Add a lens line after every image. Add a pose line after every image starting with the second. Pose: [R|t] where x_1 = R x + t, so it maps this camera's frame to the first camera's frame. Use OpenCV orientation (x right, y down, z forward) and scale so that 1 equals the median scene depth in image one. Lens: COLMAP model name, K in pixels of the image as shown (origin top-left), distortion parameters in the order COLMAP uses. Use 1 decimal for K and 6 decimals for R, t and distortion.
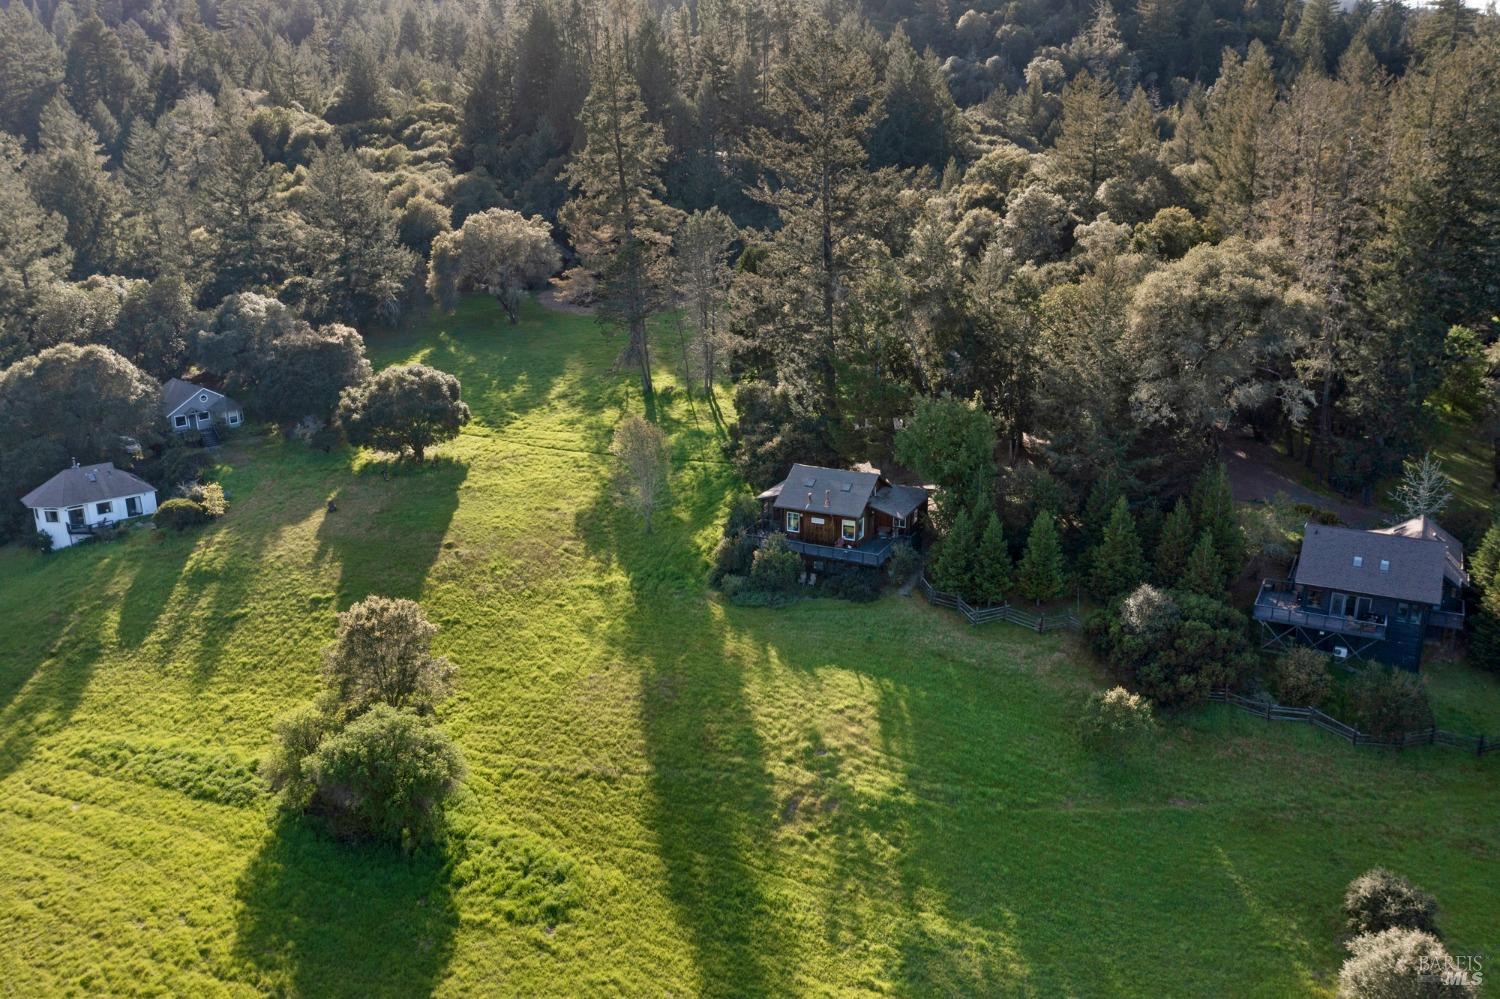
lens RADIAL K [[1193.5, 0, 750.0], [0, 1193.5, 499.5], [0, 0, 1]] dist [0.002425, 0.006501]
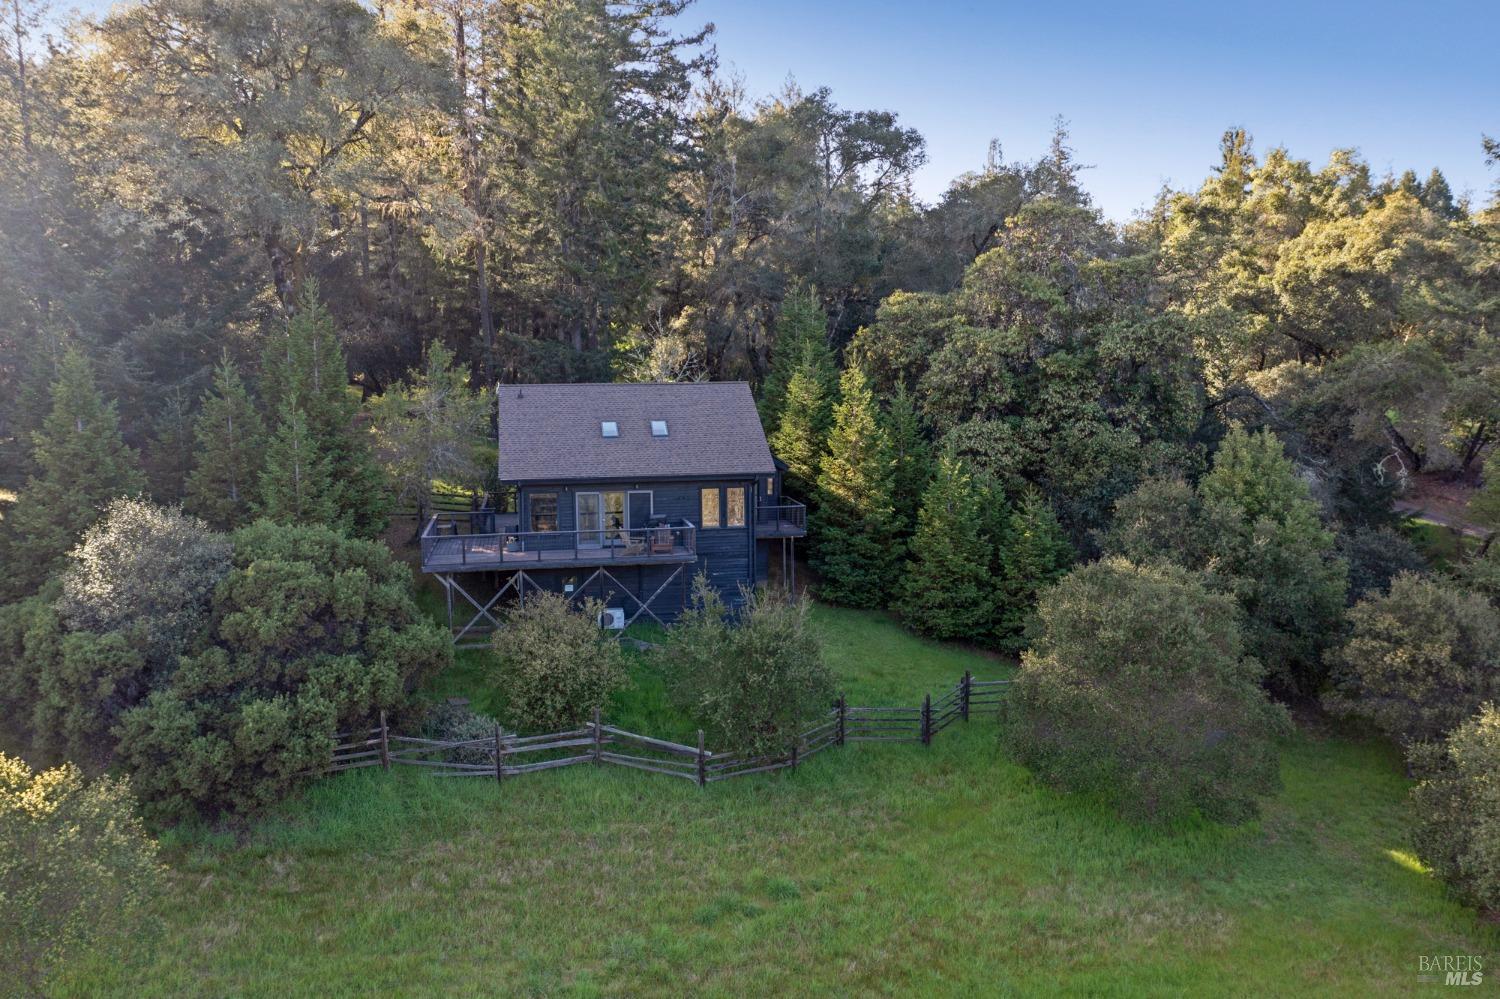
lens RADIAL K [[1193.5, 0, 750.0], [0, 1193.5, 499.5], [0, 0, 1]] dist [0.002425, 0.006501]
pose [[0.769873, -0.068551, 0.634504, 0.175076], [0.186900, 0.974842, -0.121454, 0.106378], [-0.610216, 0.212093, 0.763317, 0.432148]]
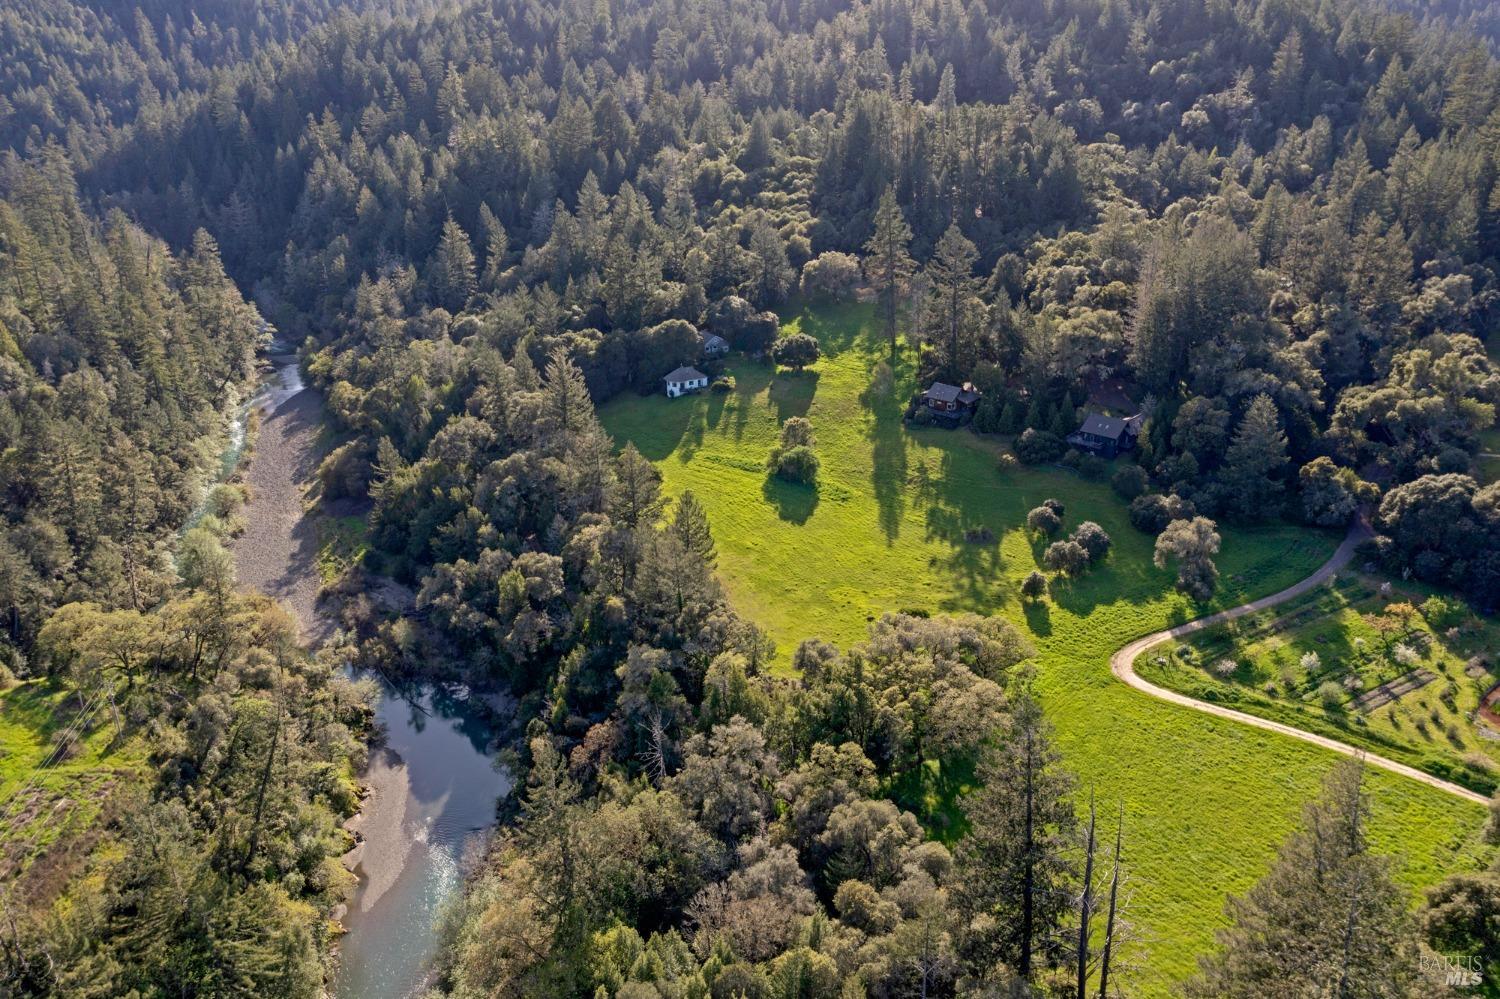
lens RADIAL K [[1193.5, 0, 750.0], [0, 1193.5, 499.5], [0, 0, 1]] dist [0.002425, 0.006501]
pose [[0.967843, 0.081091, -0.238127, 0.269429], [-0.057818, 0.992984, 0.103152, -0.017431], [0.244821, -0.086067, 0.965741, -1.636804]]
